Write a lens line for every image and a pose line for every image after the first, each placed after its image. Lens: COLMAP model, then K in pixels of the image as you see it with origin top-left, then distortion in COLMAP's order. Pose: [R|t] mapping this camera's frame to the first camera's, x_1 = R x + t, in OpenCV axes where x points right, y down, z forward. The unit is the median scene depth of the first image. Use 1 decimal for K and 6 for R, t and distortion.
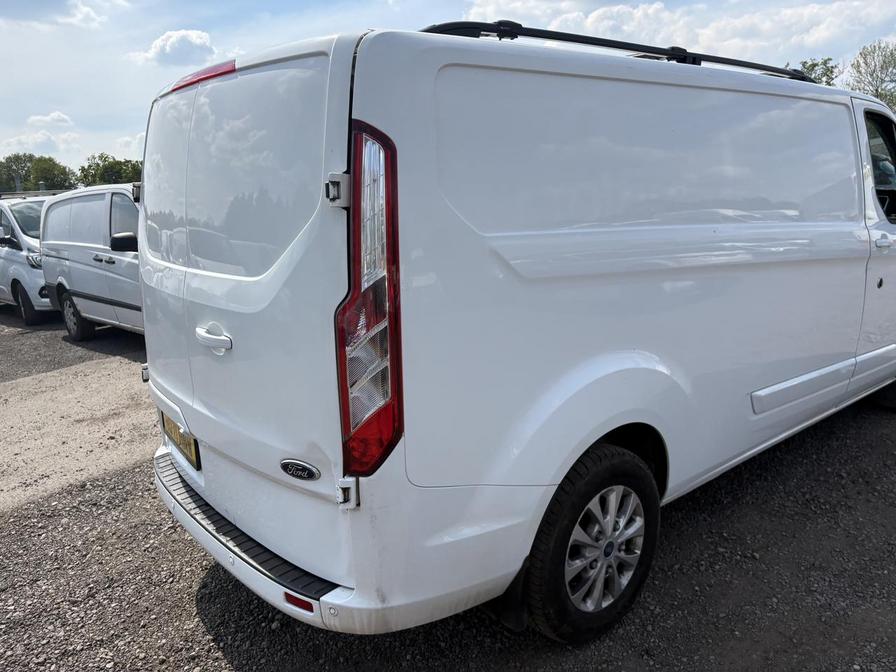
lens RADIAL K [[716.2, 0, 491.8], [0, 716.2, 337.3], [0, 0, 1]] dist [-0.000019, -0.004184]
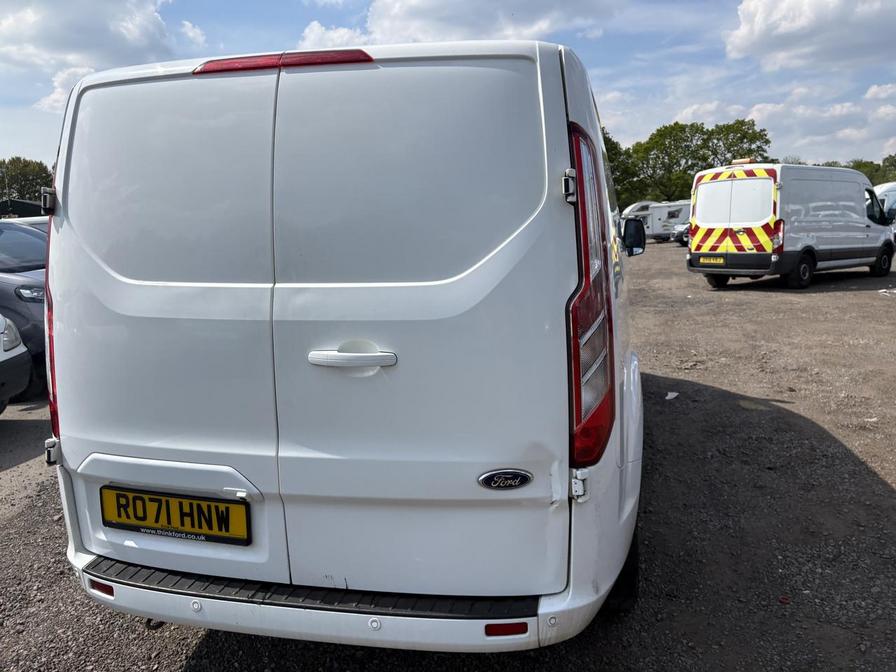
lens RADIAL K [[715.0, 0, 448.0], [0, 715.0, 336.0], [0, 0, 1]] dist [0.029131, -0.002486]
pose [[0.791822, -0.066593, 0.607111, -0.892308], [0.130780, 0.989468, -0.062037, 0.046089], [-0.596586, 0.128521, 0.792192, 0.272060]]
